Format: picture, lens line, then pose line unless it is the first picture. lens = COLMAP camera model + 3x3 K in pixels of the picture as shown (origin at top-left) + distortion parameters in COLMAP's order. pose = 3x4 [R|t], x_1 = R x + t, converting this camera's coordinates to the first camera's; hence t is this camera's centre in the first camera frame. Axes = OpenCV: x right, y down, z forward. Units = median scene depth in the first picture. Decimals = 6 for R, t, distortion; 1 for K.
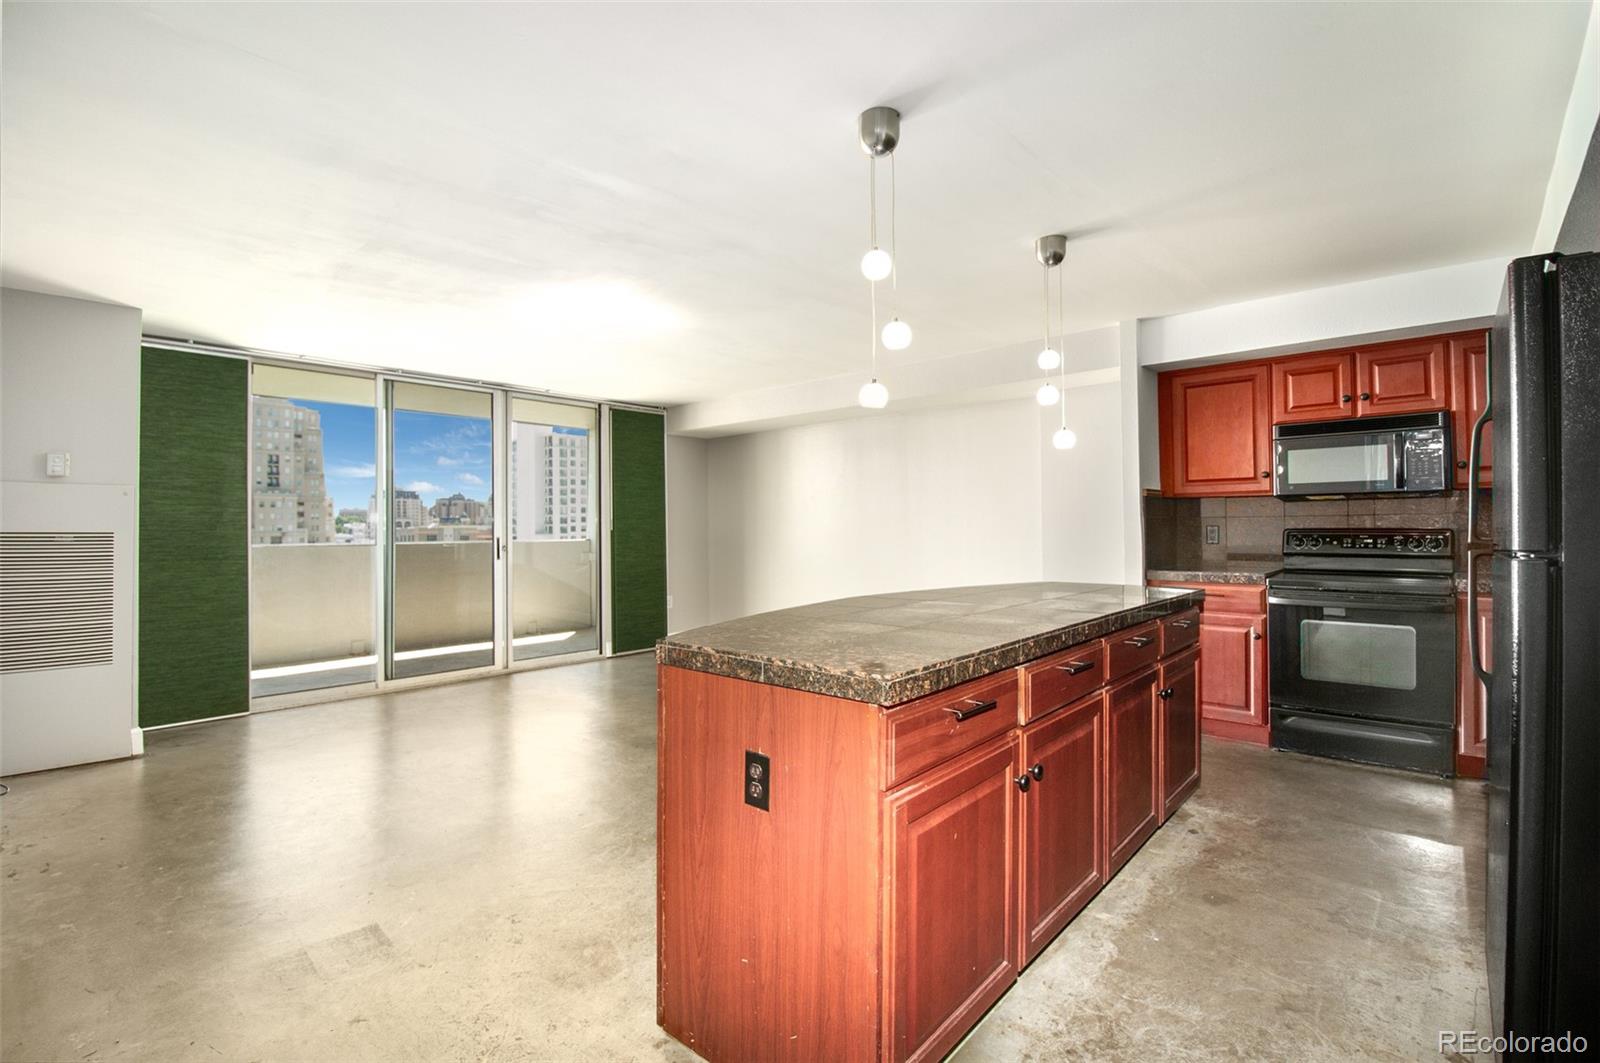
lens RADIAL K [[744.8, 0, 800.4], [0, 744.8, 522.8], [0, 0, 1]] dist [-0.000092, -0.013729]
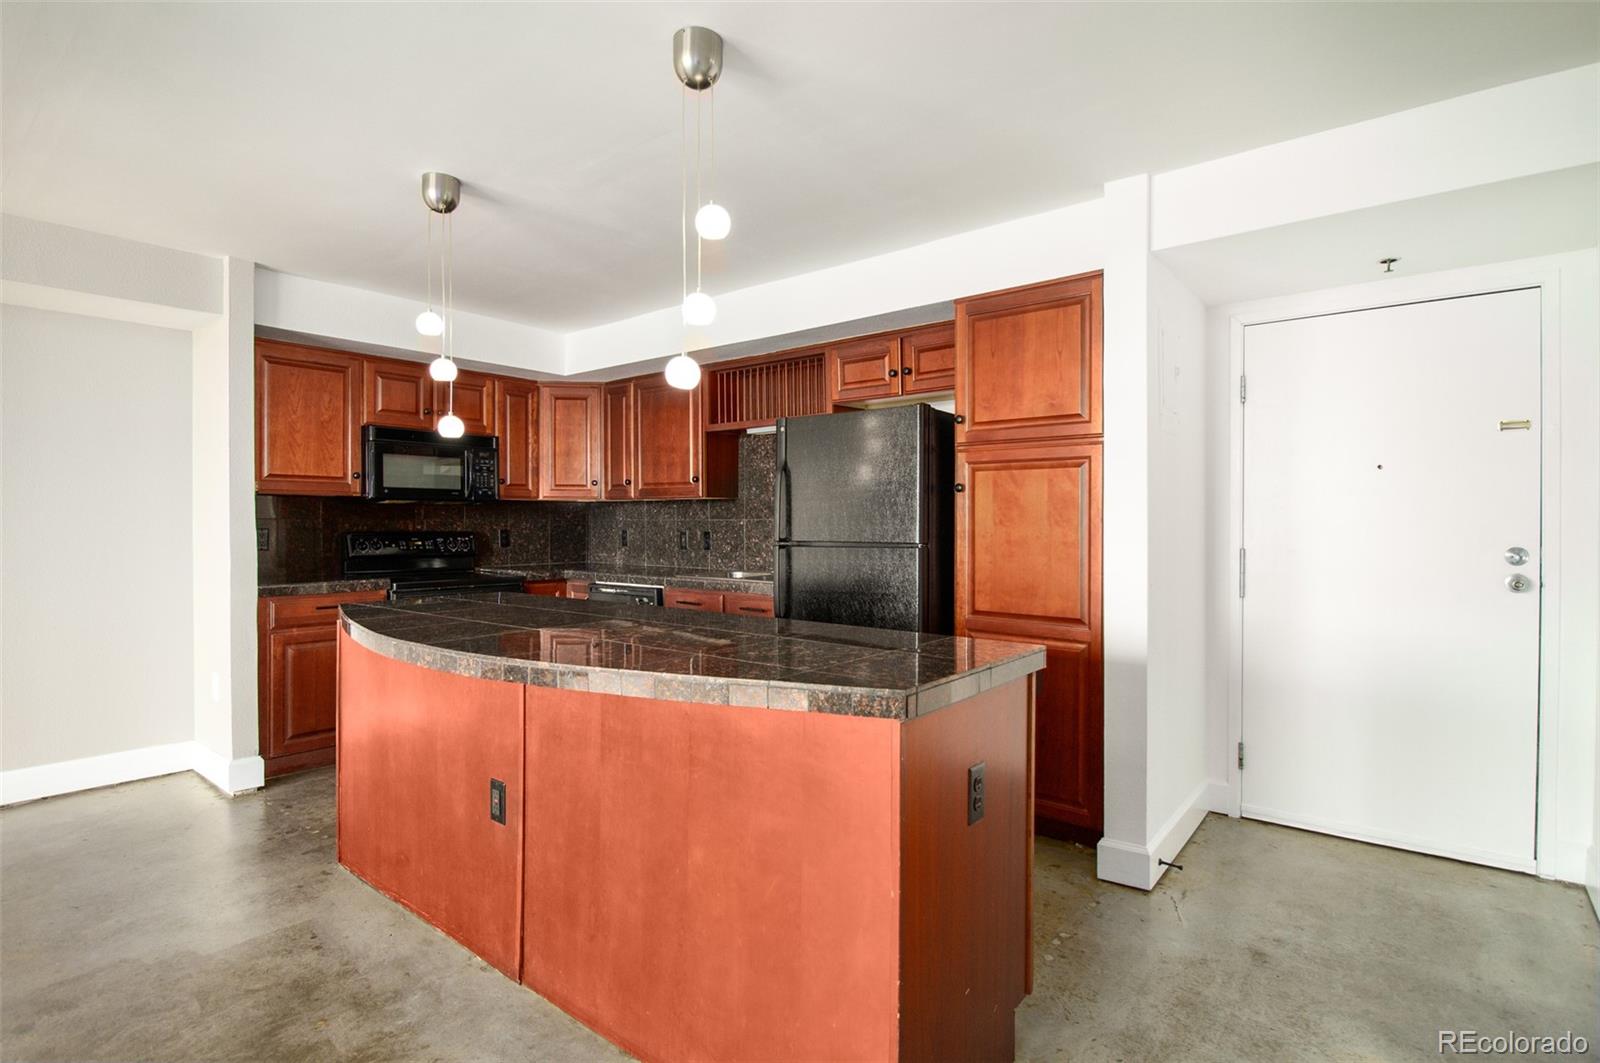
lens RADIAL K [[780.7, 0, 803.5], [0, 780.7, 527.3], [0, 0, 1]] dist [0.002508, -0.013046]
pose [[-0.046420, 0.003111, 0.998917, -0.420383], [-0.007320, 0.999967, -0.003455, 0.000941], [-0.998895, -0.007472, -0.046396, 0.505794]]
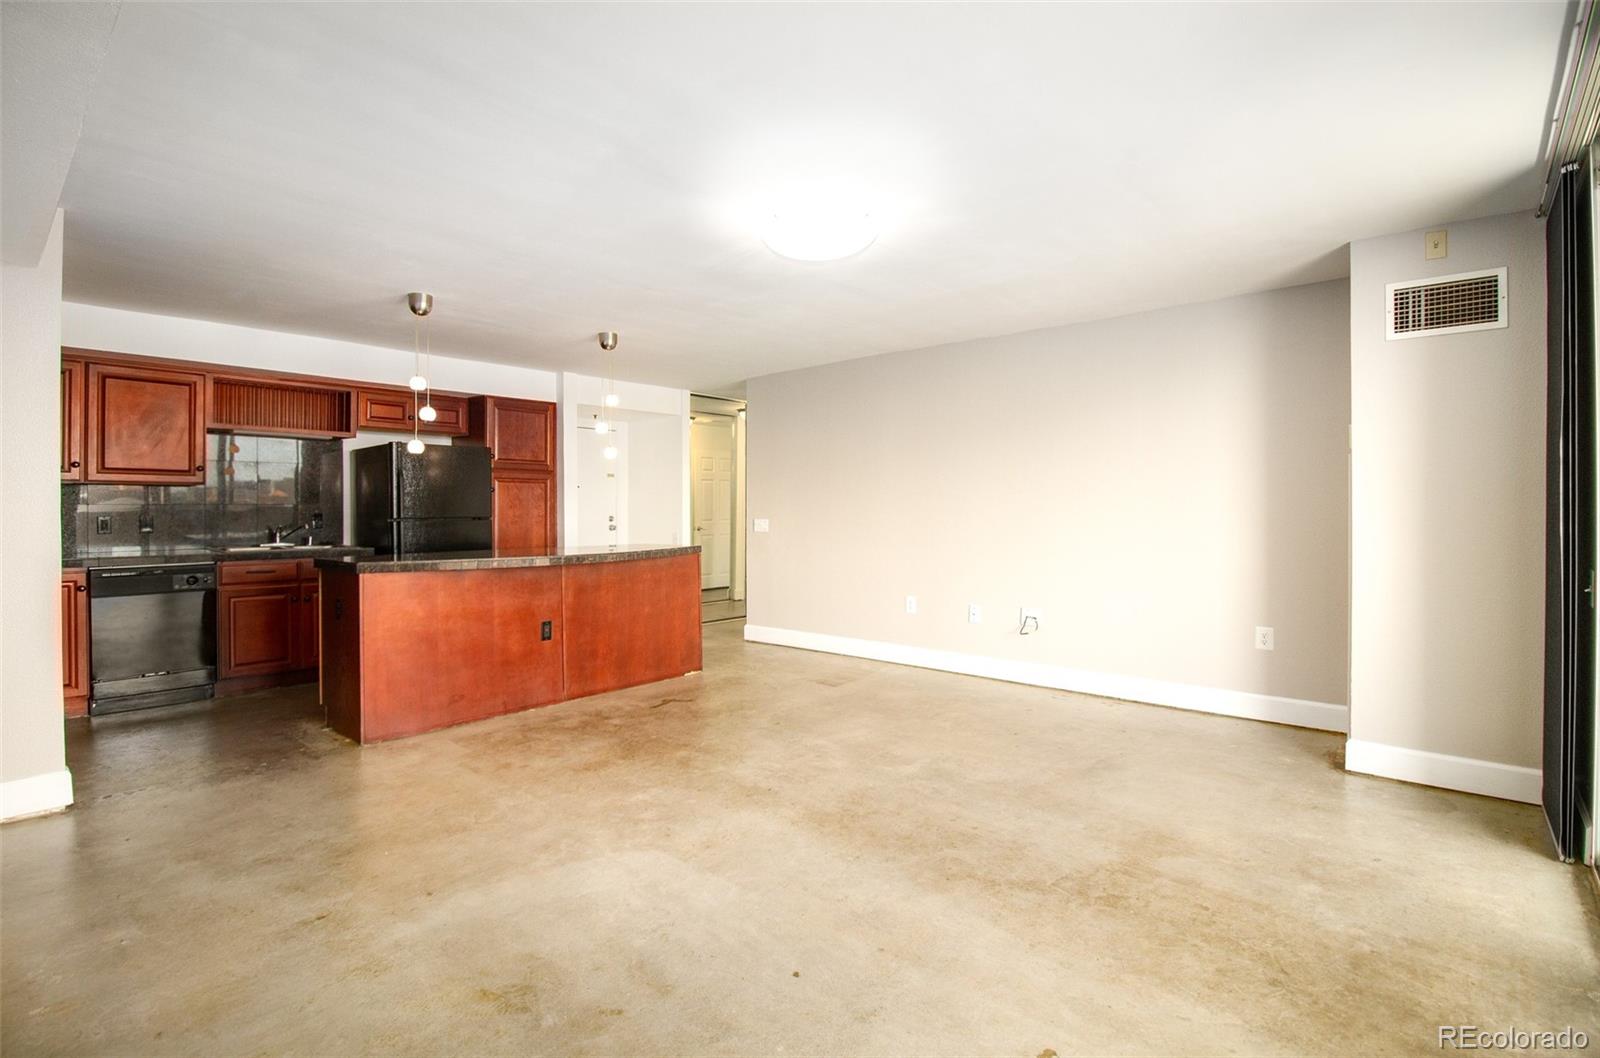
lens RADIAL K [[744.8, 0, 800.4], [0, 744.8, 520.3], [0, 0, 1]] dist [-0.000092, -0.013729]
pose [[-0.999920, 0.010341, -0.007347, -0.255061], [0.010297, 0.999929, 0.005958, 0.017368], [0.007408, 0.005882, -0.999955, 1.843286]]
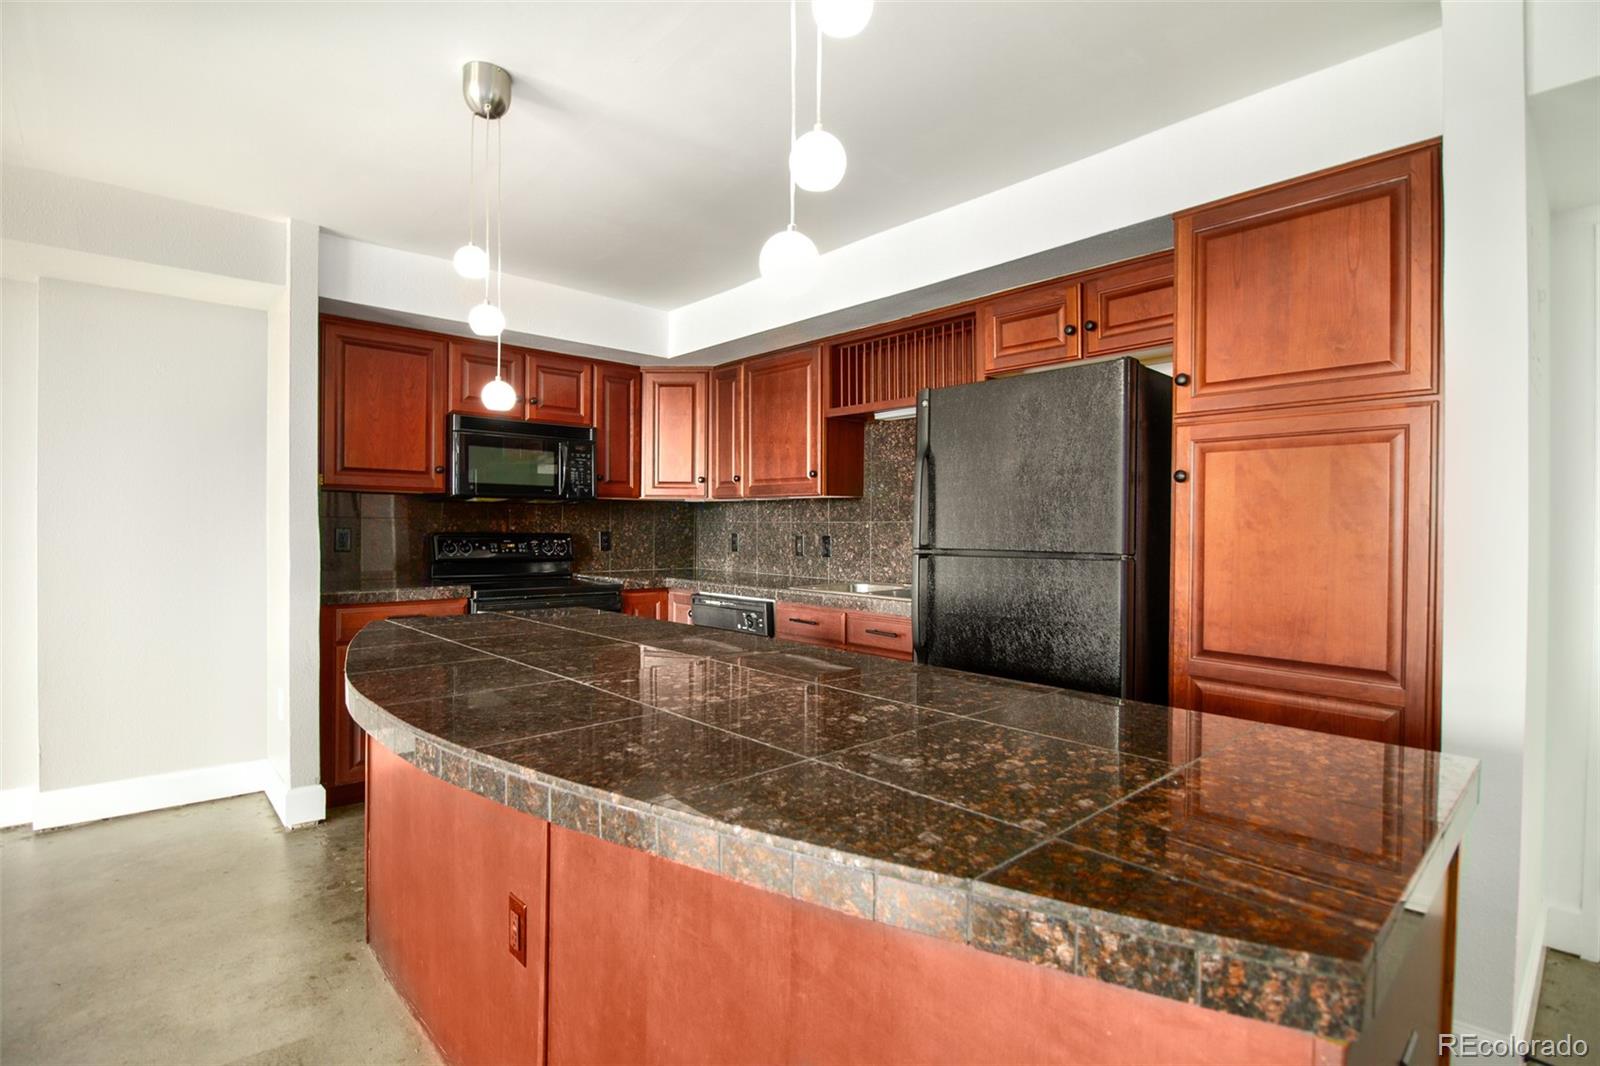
lens RADIAL K [[761.7, 0, 800.0], [0, 761.7, 533.0], [0, 0, 1]] dist [0.001242, -0.015122]
pose [[0.109949, 0.003537, 0.993931, -0.210062], [-0.016252, 0.999866, -0.001760, 0.003125], [-0.993804, -0.015959, 0.109991, 0.522827]]
